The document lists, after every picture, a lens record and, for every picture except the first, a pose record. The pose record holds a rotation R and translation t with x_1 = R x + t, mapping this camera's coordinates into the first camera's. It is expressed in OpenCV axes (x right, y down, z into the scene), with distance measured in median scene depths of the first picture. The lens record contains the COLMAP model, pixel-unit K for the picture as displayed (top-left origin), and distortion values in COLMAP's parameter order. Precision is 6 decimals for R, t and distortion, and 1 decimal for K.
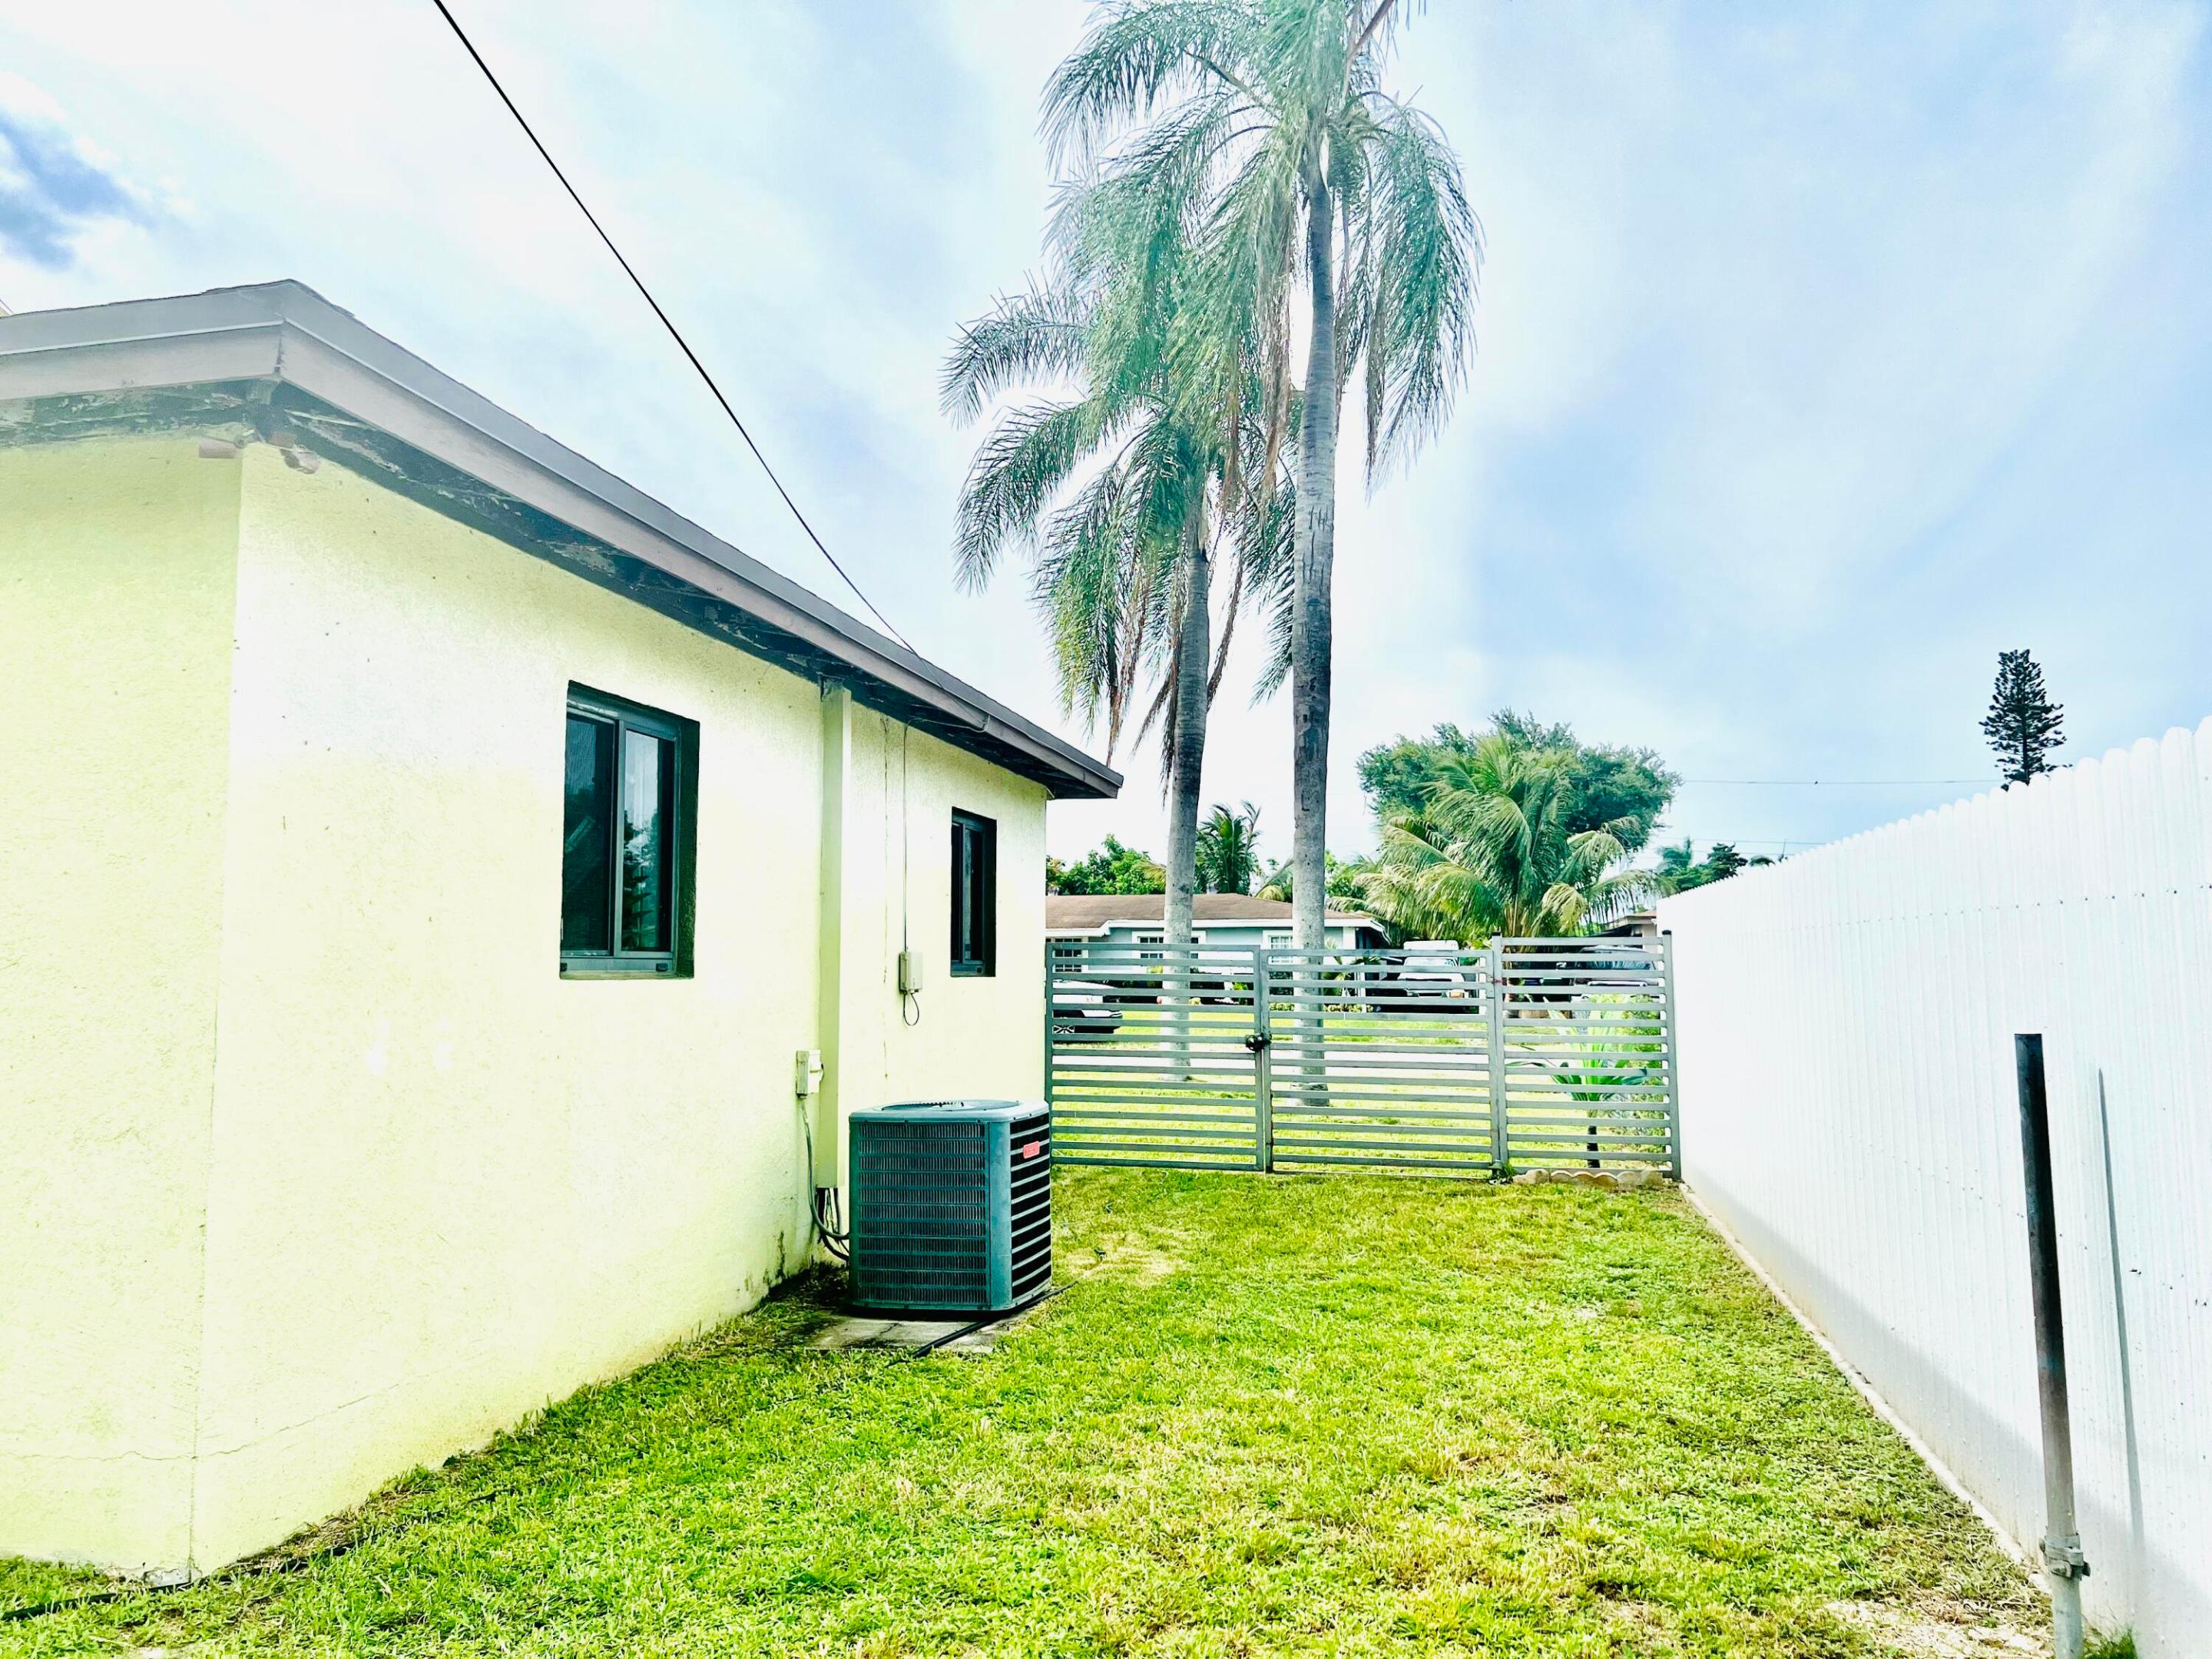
lens RADIAL K [[1623.4, 0, 1103.1], [0, 1623.4, 825.6], [0, 0, 1]] dist [0.050197, -0.037380]
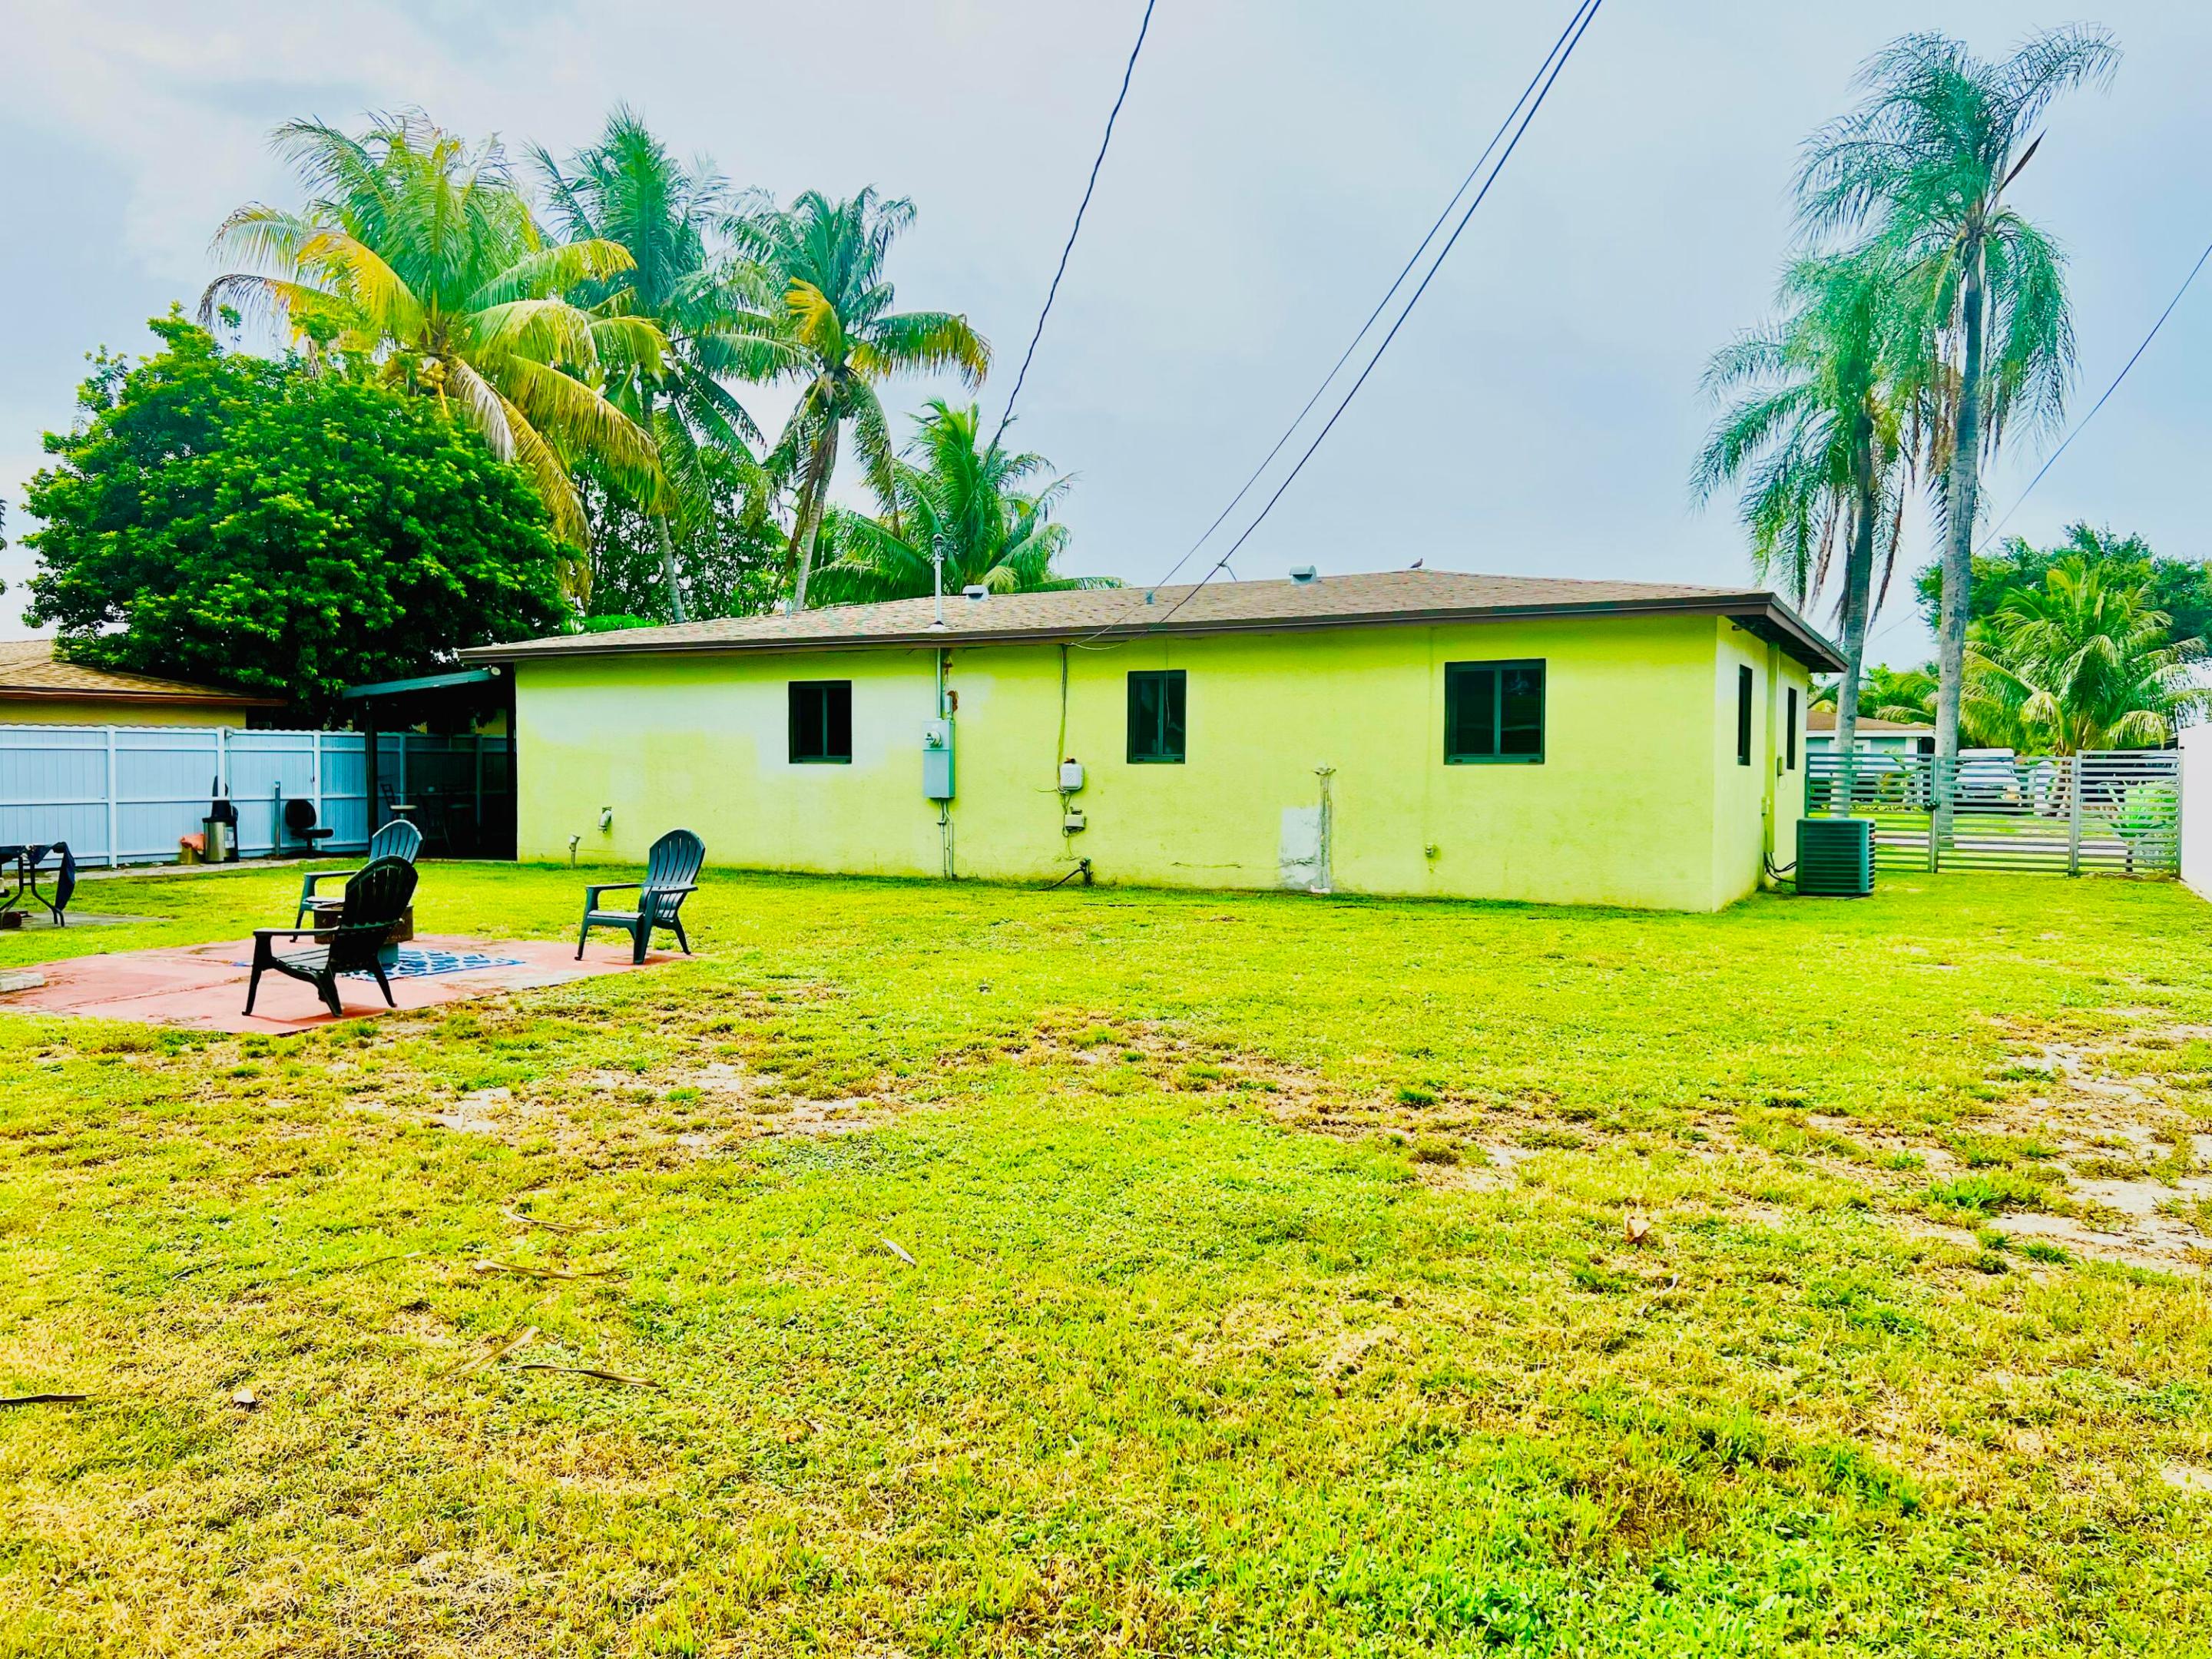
lens RADIAL K [[1683.1, 0, 1108.3], [0, 1683.1, 833.4], [0, 0, 1]] dist [-0.009580, -0.001515]
pose [[0.962930, 0.015960, -0.269277, -0.194760], [0.016835, 0.992747, 0.119040, -0.050433], [0.269224, -0.119161, 0.955677, -0.718873]]
